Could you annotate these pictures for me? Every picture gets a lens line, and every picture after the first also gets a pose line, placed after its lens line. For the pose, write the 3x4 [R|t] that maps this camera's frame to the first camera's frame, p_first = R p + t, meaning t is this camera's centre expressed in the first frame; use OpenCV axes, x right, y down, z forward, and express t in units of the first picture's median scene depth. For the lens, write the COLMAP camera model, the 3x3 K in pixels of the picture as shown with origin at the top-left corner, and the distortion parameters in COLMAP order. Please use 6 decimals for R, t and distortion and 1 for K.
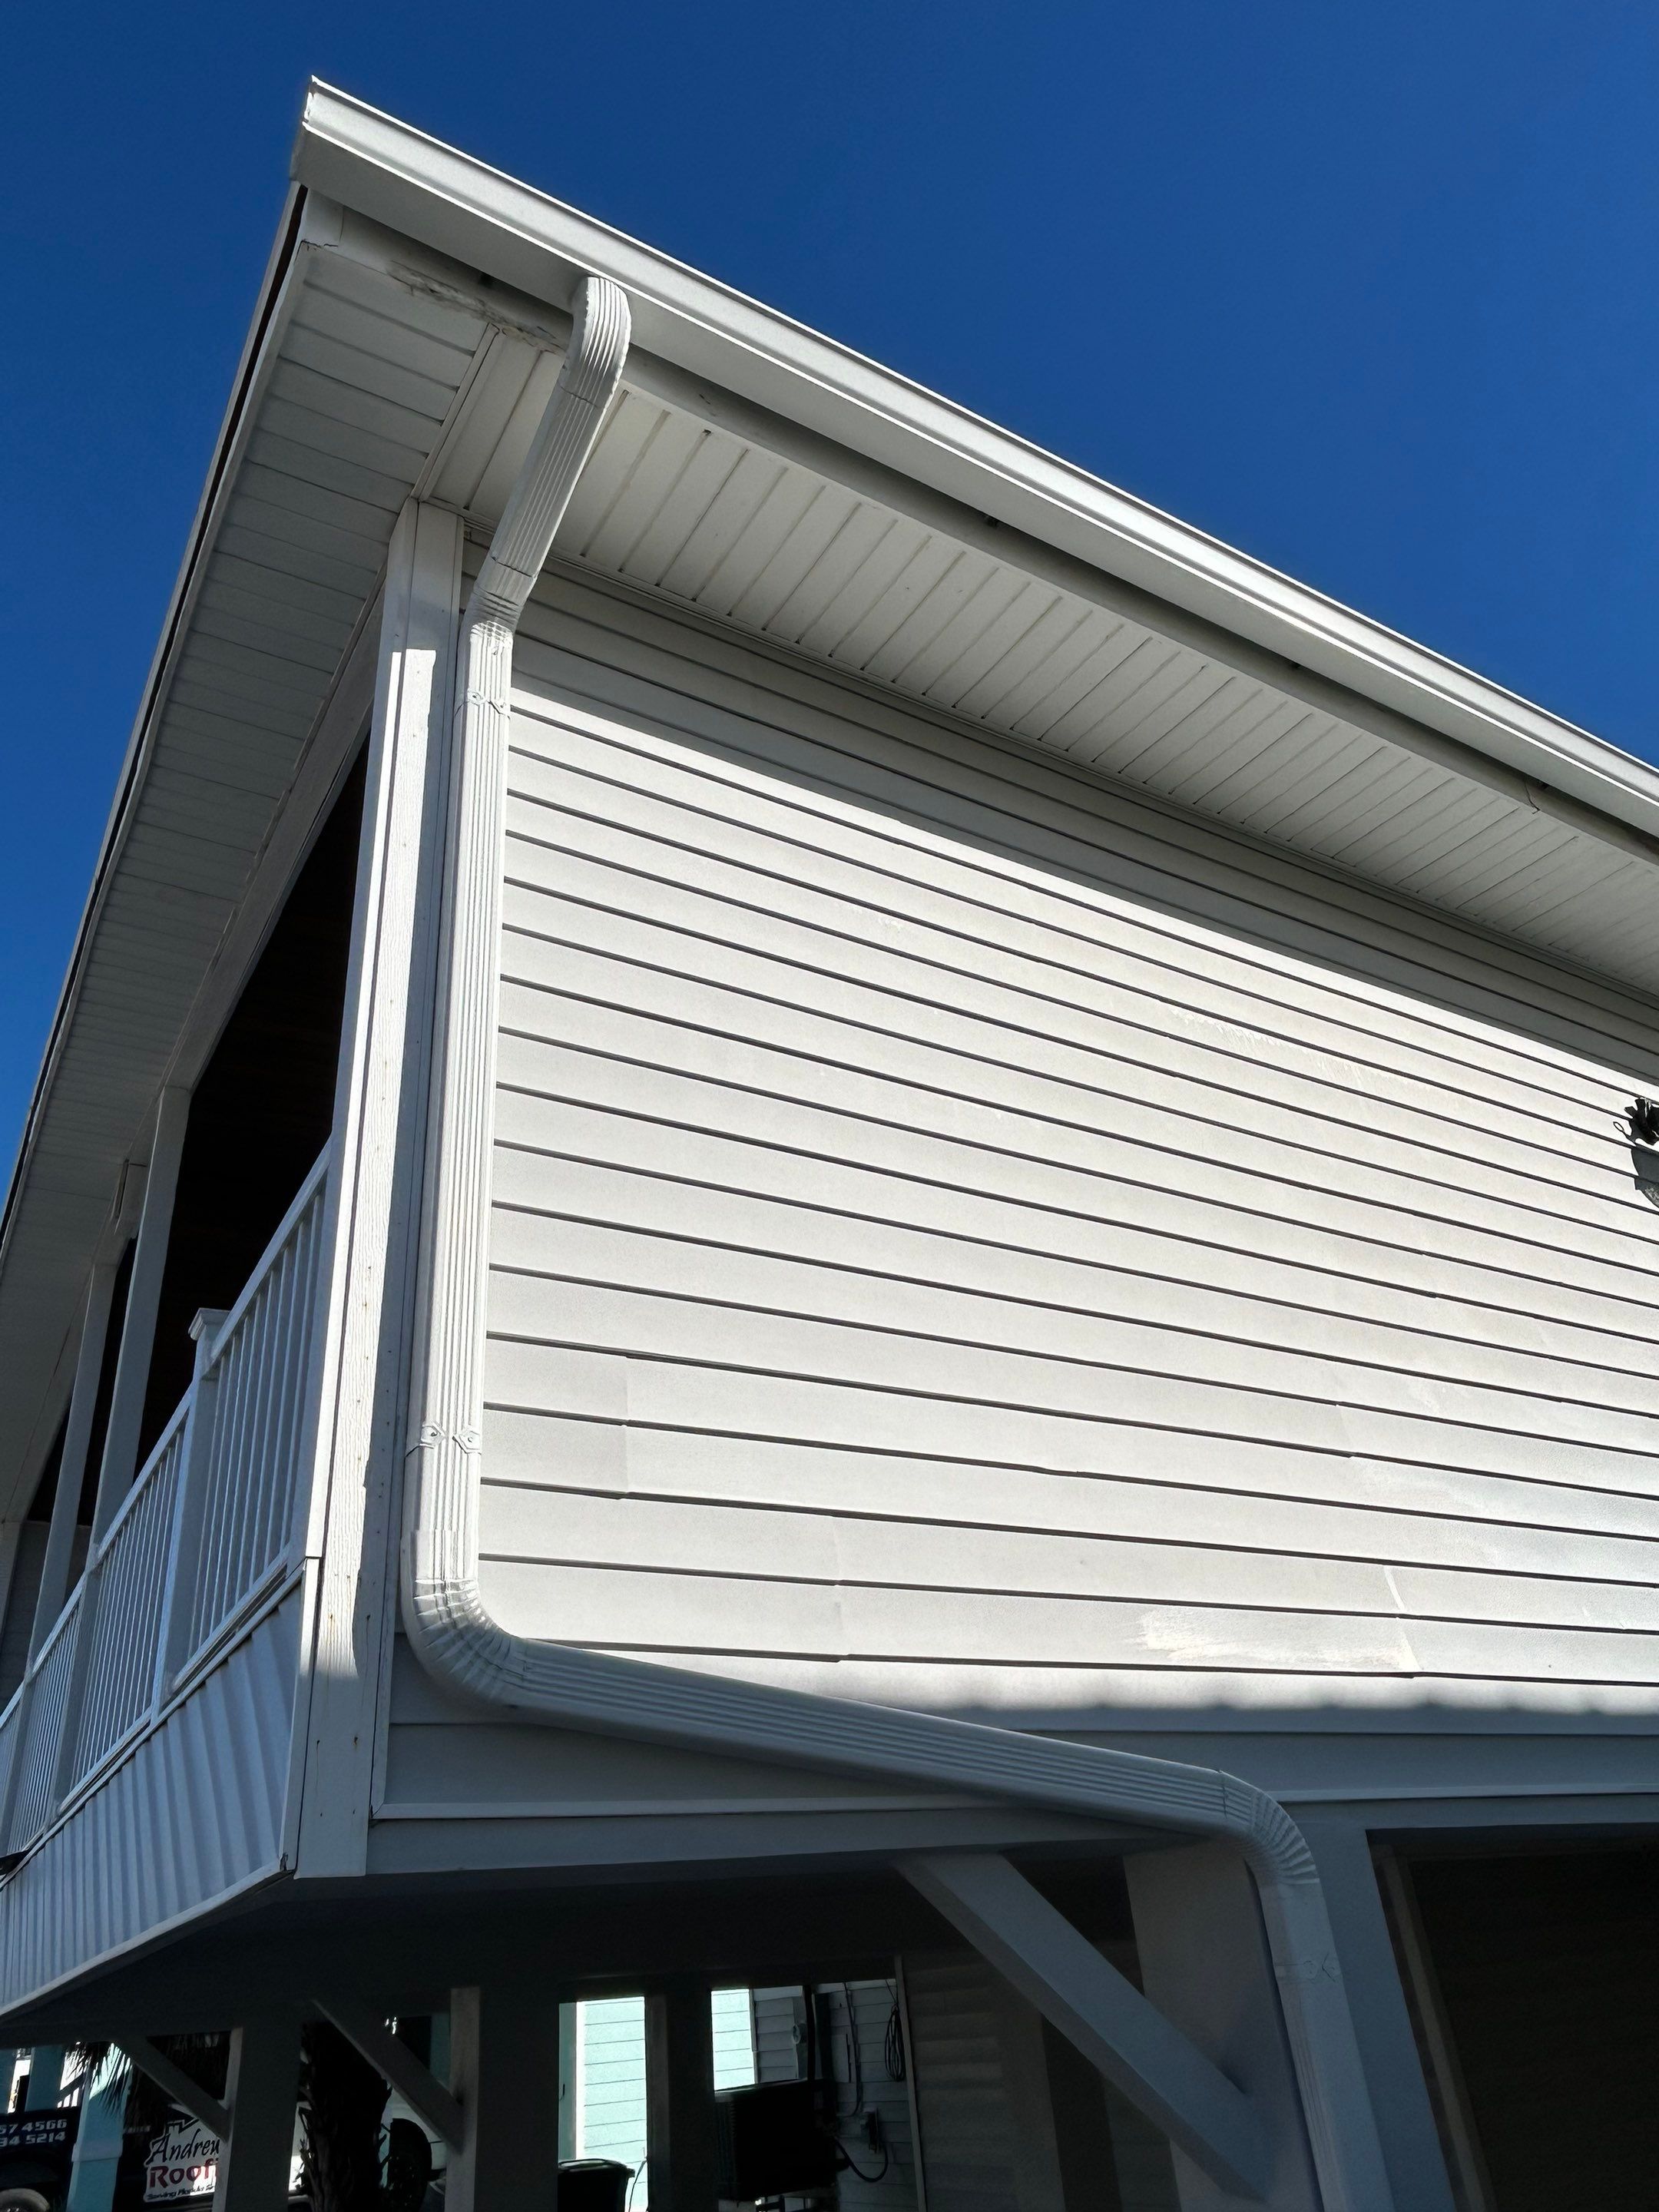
lens RADIAL K [[1510.1, 0, 841.5], [0, 1510.1, 1097.1], [0, 0, 1]] dist [0.004756, 0.000036]
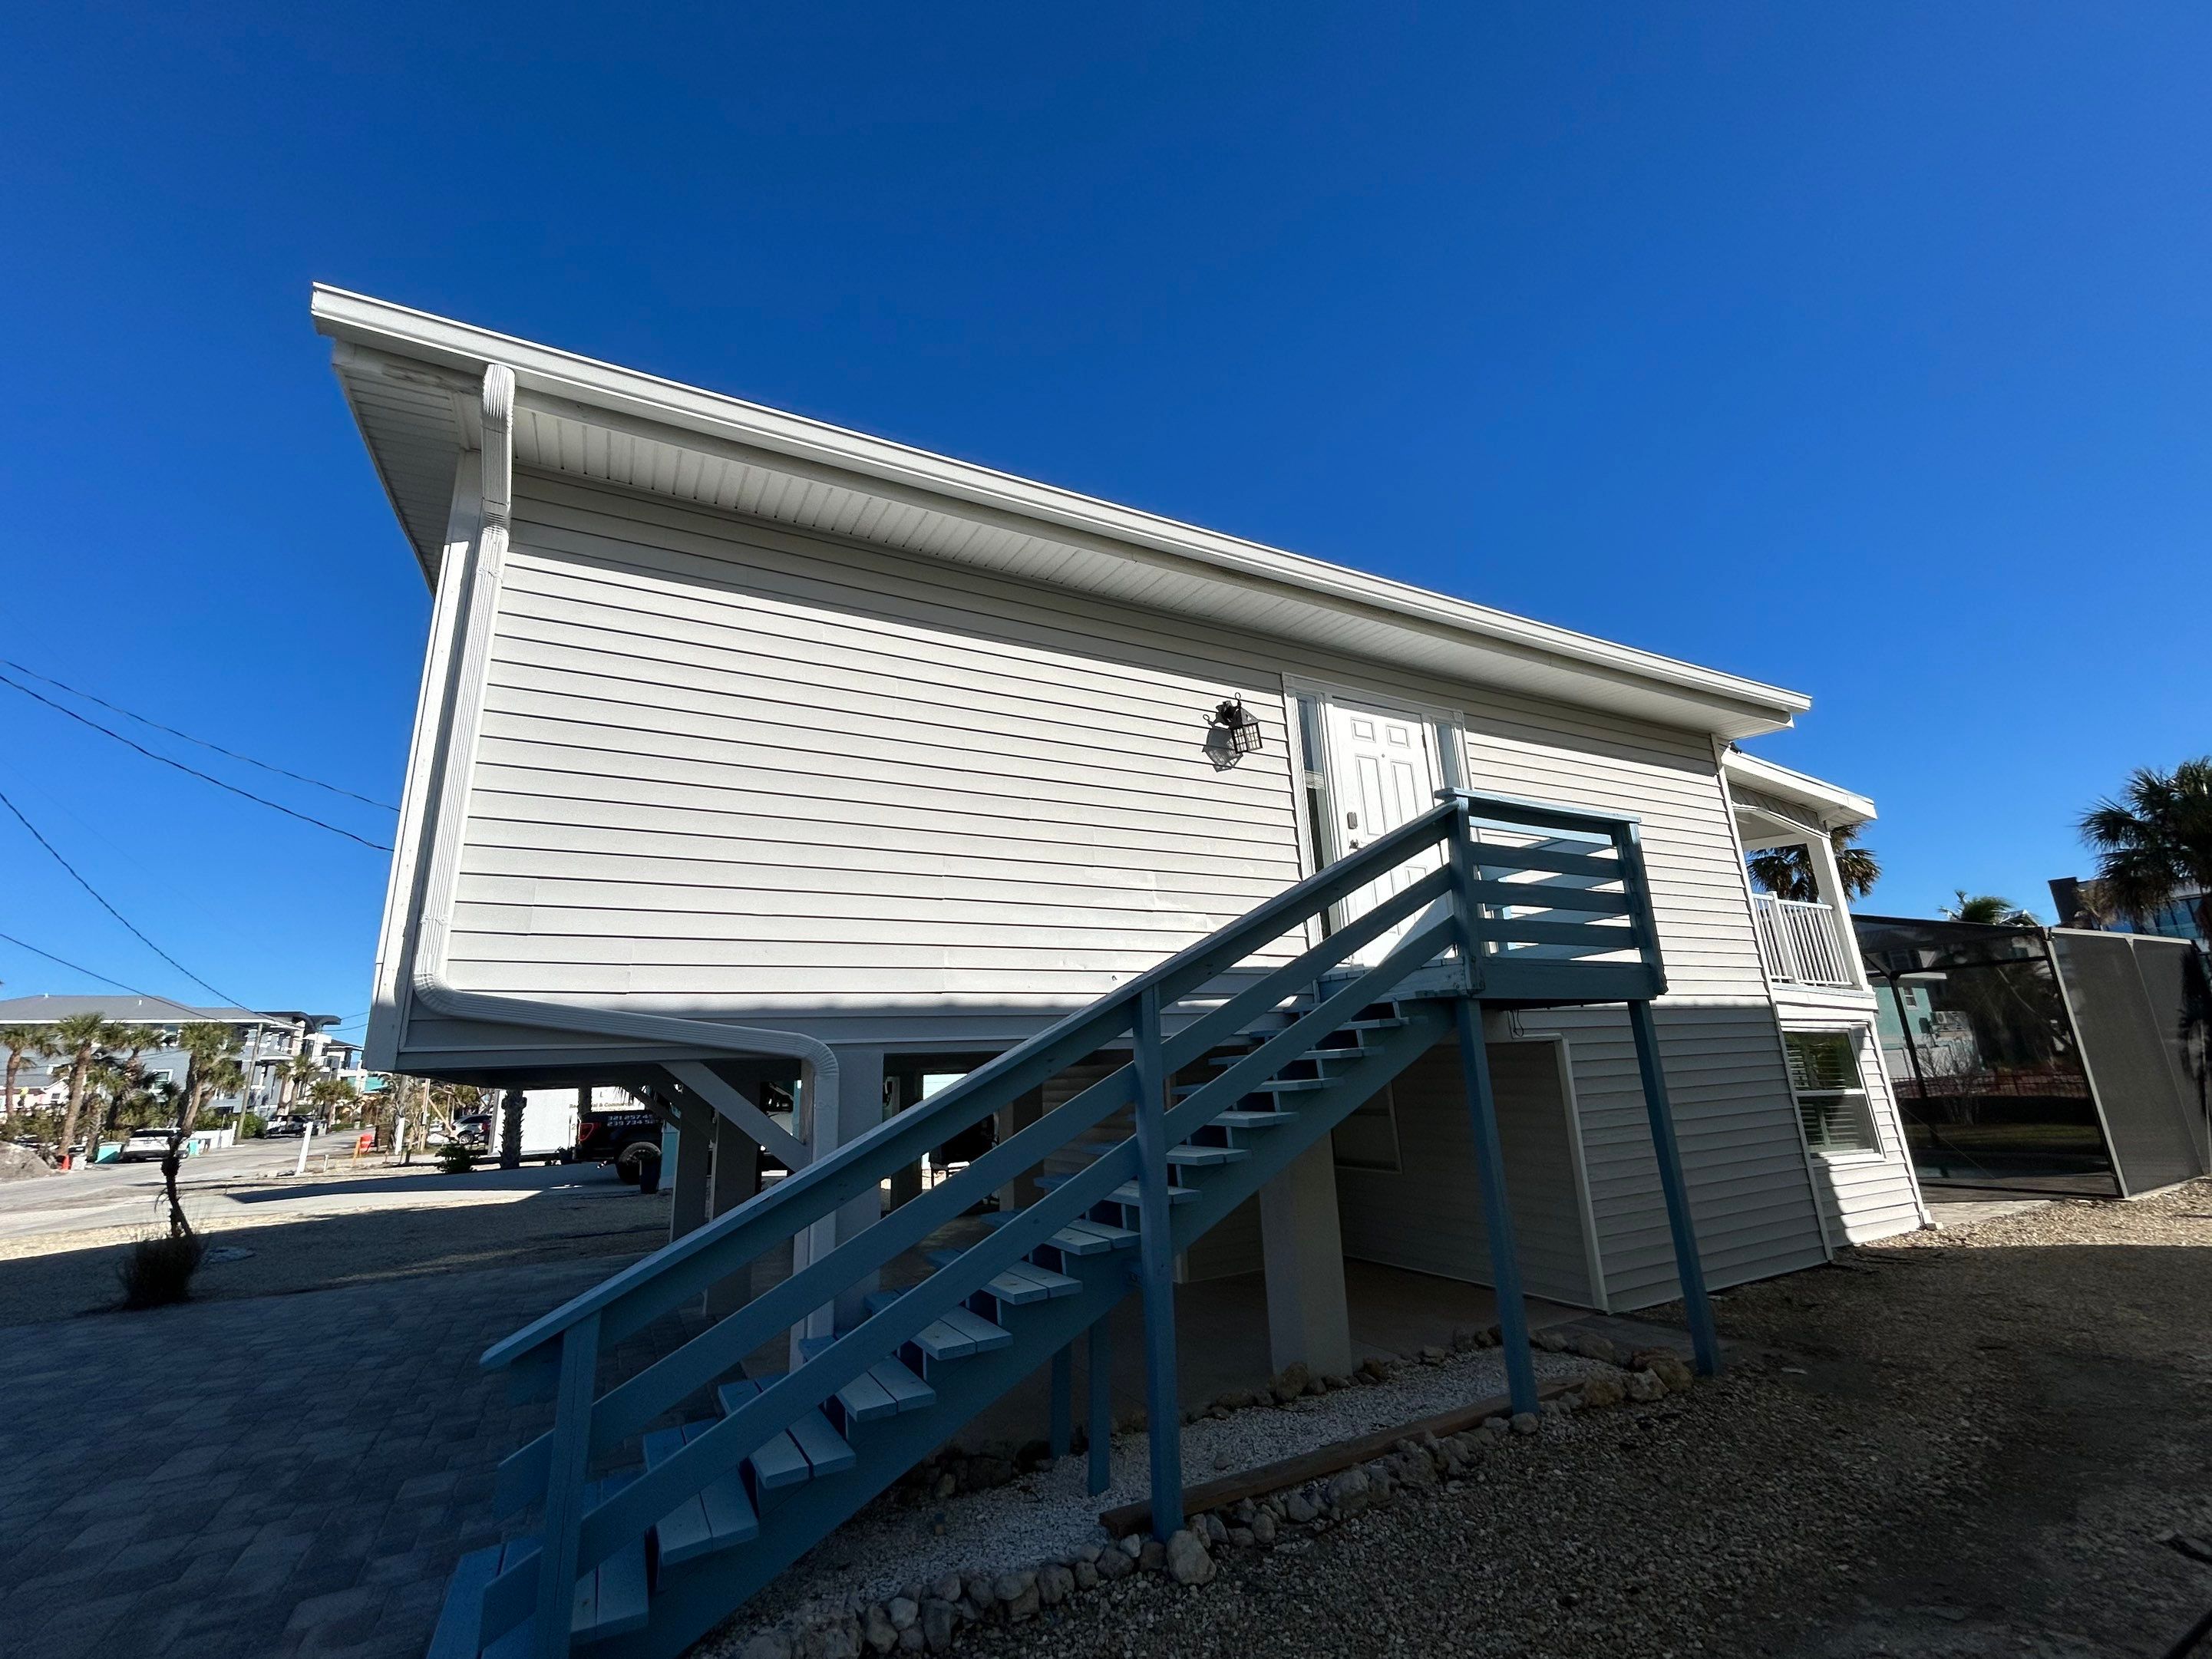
lens RADIAL K [[915.7, 0, 1106.0], [0, 915.7, 829.5], [0, 0, 1]] dist [-0.000908, 0.000014]
pose [[0.997435, 0.022658, -0.067901, 0.467989], [-0.002795, 0.960187, 0.279346, -0.172058], [0.071527, -0.278439, 0.957787, -0.186344]]
